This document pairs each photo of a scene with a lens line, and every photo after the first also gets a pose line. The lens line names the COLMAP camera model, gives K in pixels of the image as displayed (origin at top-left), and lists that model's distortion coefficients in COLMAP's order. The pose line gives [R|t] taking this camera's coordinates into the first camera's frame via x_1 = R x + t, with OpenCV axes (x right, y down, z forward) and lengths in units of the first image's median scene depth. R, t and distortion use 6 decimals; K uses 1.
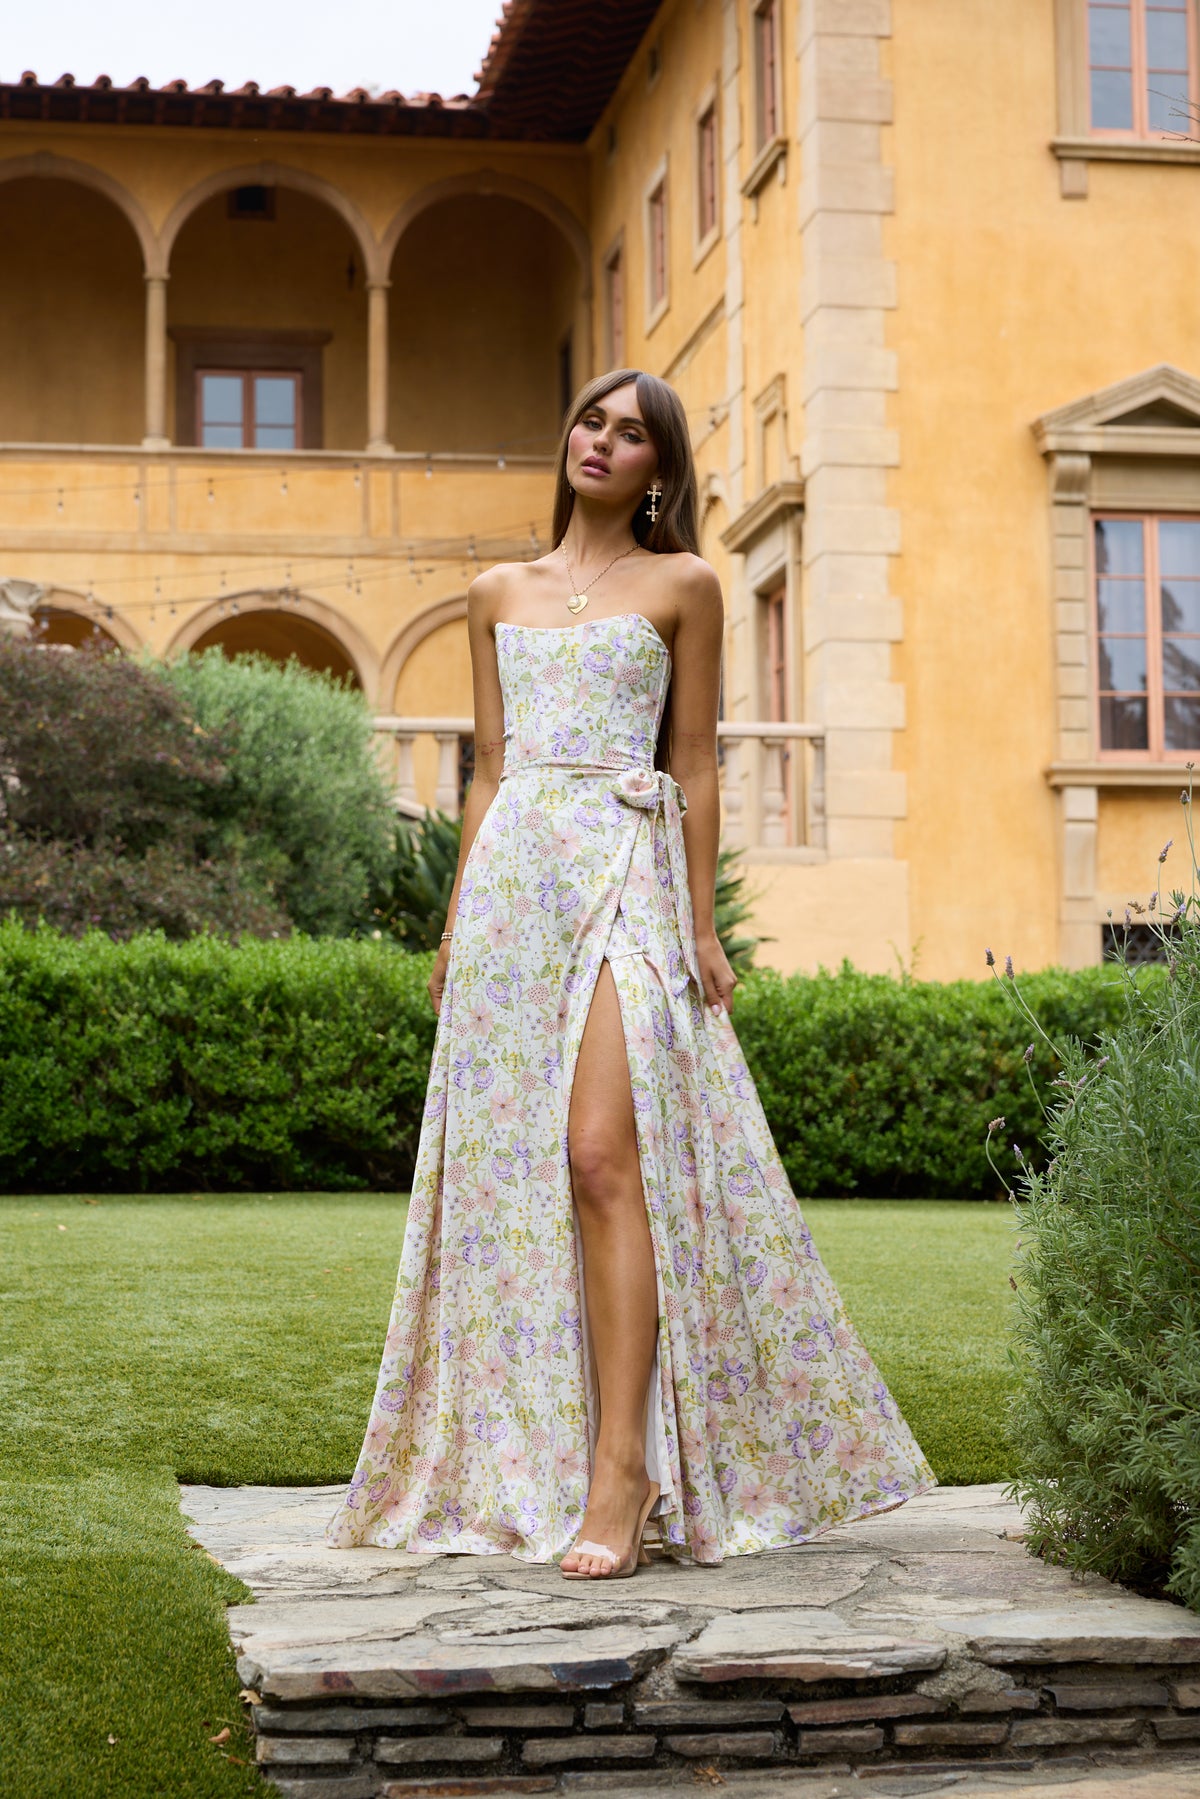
lens RADIAL K [[3368.4, 0, 600.0], [0, 3368.4, 899.5], [0, 0, 1]] dist [0.024990, -0.303078]
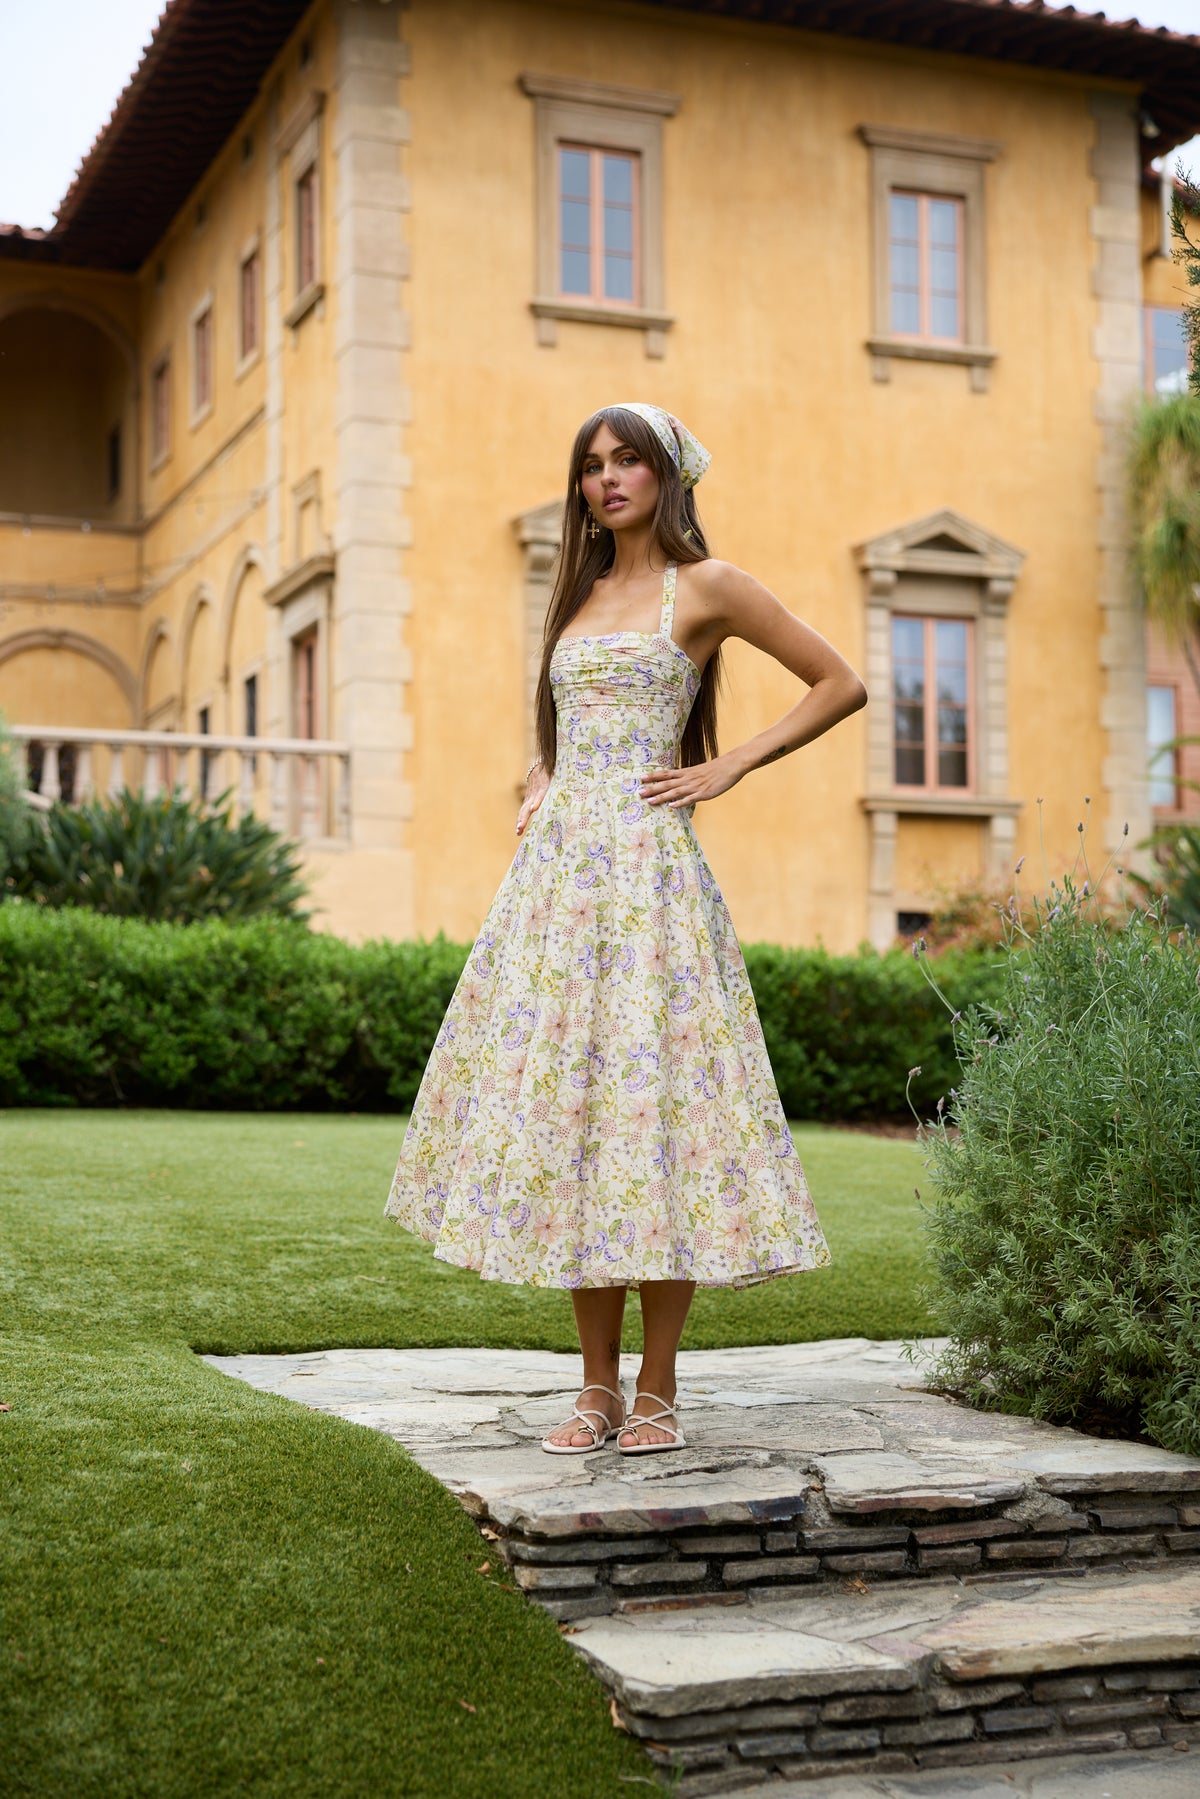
lens RADIAL K [[2587.4, 0, 600.0], [0, 2587.4, 899.5], [0, 0, 1]] dist [0.099082, 0.020330]
pose [[0.977996, 0.022065, 0.207454, -0.080228], [-0.023809, 0.999699, 0.005915, -0.001219], [-0.207261, -0.010724, 0.978227, 0.016280]]
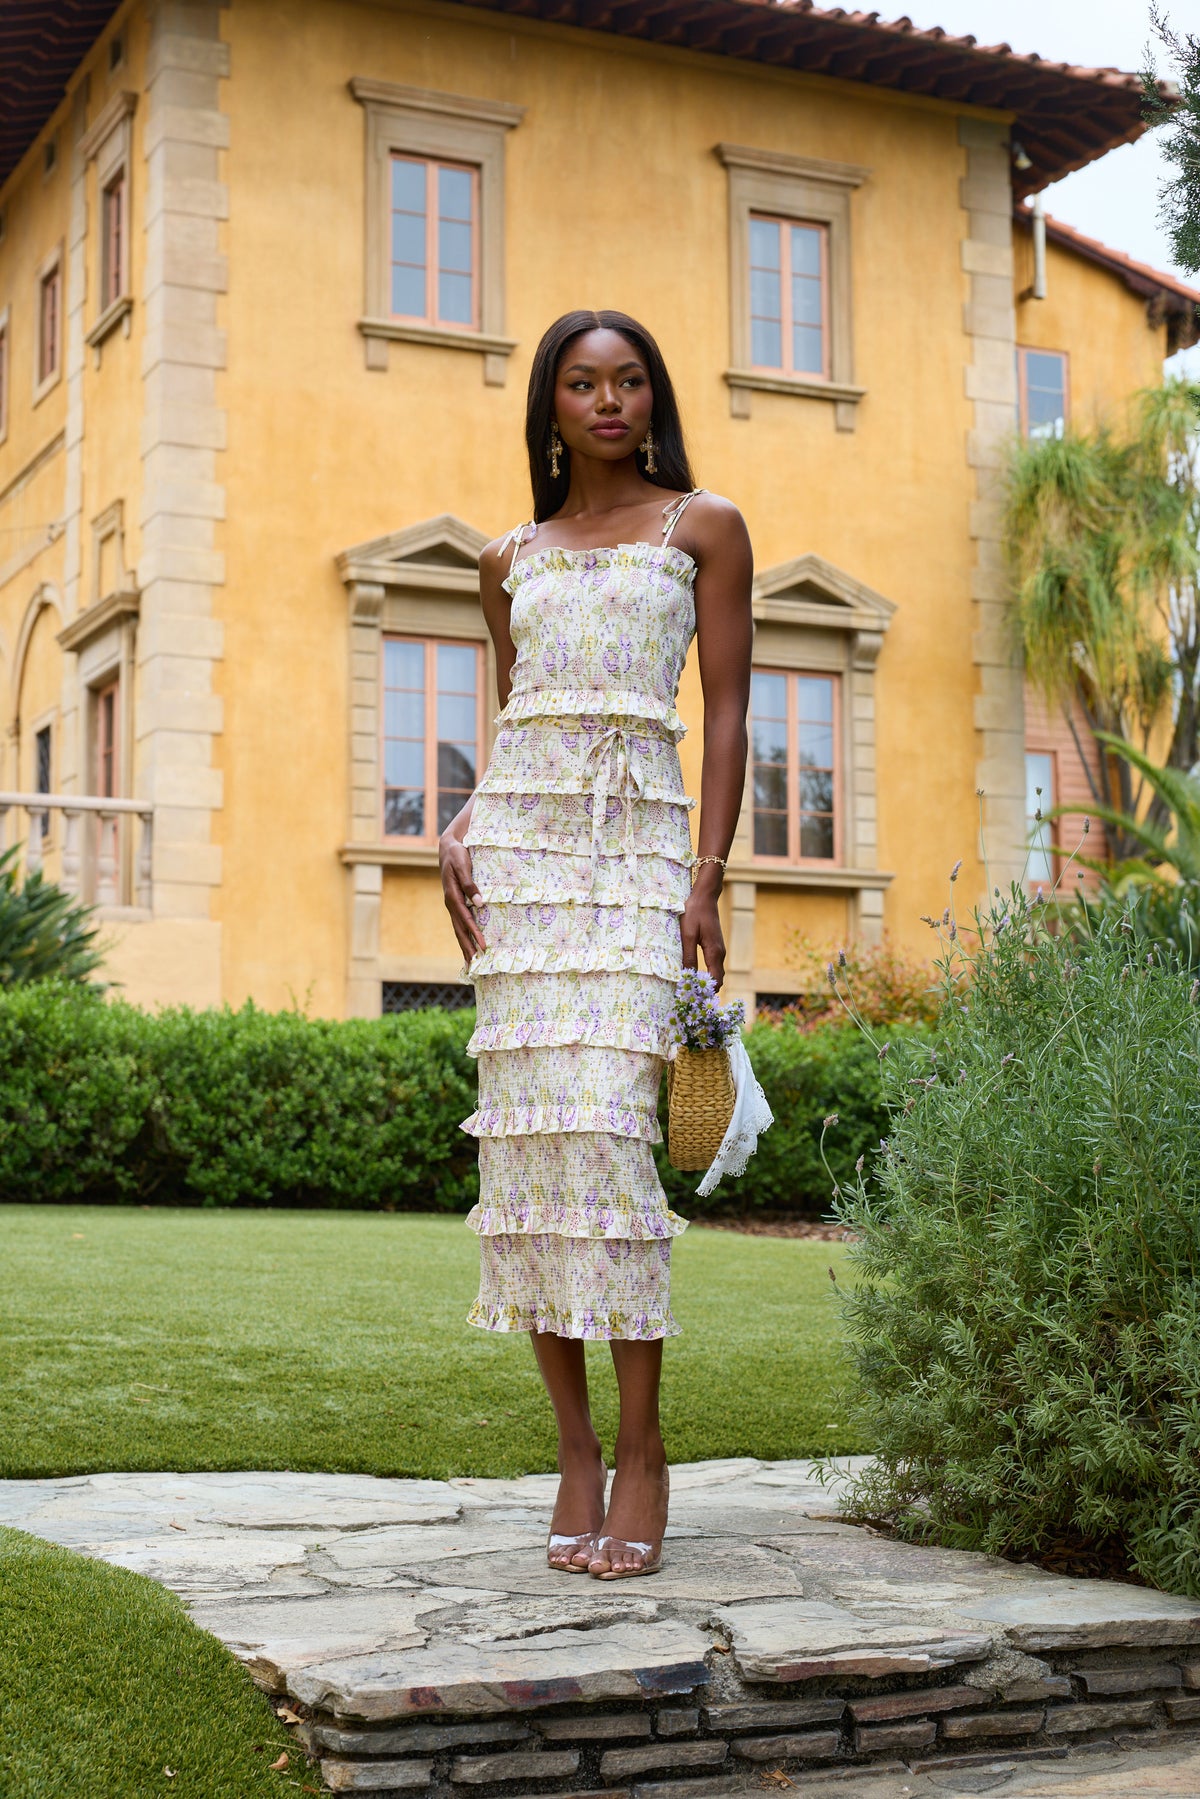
lens RADIAL K [[2779.8, 0, 600.0], [0, 2779.8, 899.5], [0, 0, 1]] dist [-0.013089, 0.001955]
pose [[0.963151, 0.036776, 0.266435, -0.069616], [-0.029931, 0.999110, -0.029708, 0.009707], [-0.267291, 0.020639, 0.963395, 0.070784]]
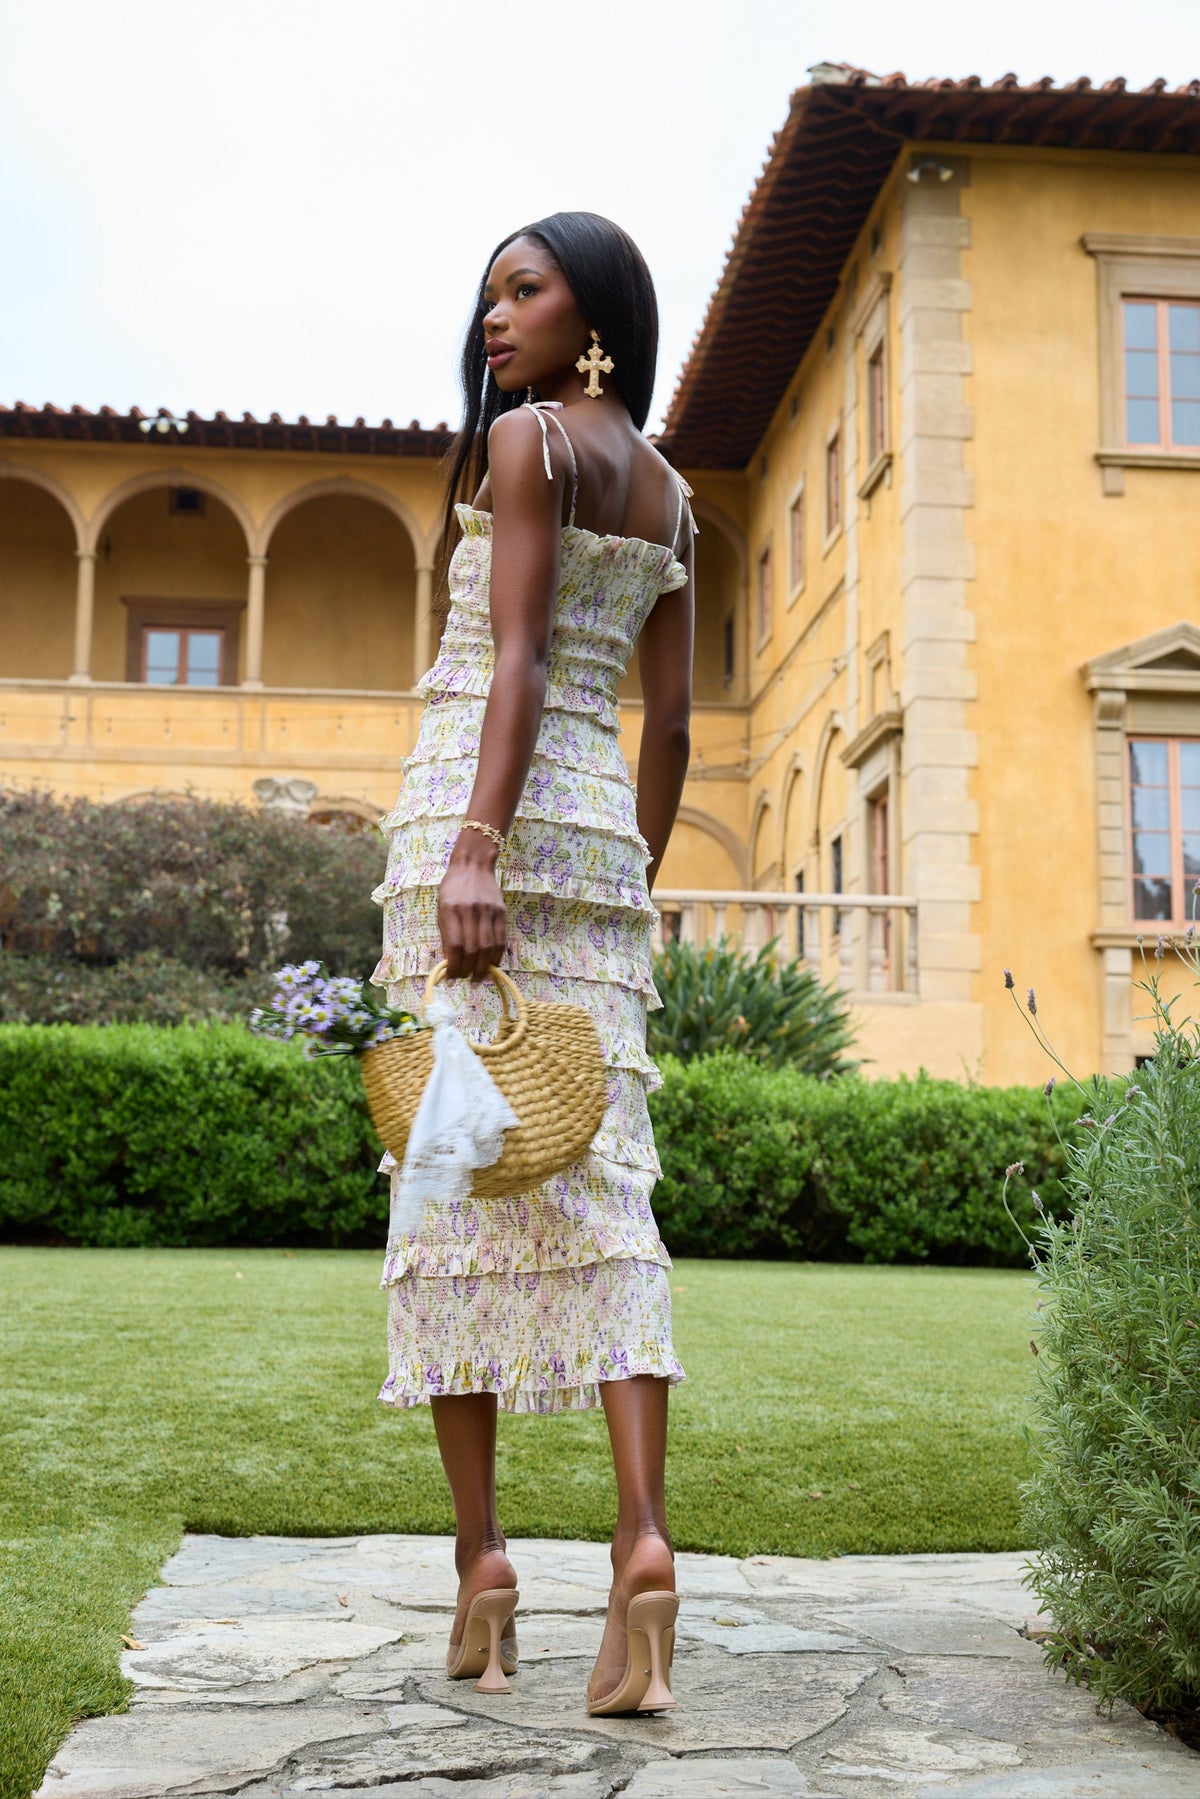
lens RADIAL K [[2414.8, 0, 618.5], [0, 2414.8, 875.9], [0, 0, 1]] dist [0.031048, 0.078336]
pose [[0.997950, 0.009901, -0.063224, 0.019560], [-0.014411, 0.997352, -0.071283, 0.013487], [0.062351, 0.072048, 0.995450, 0.128225]]
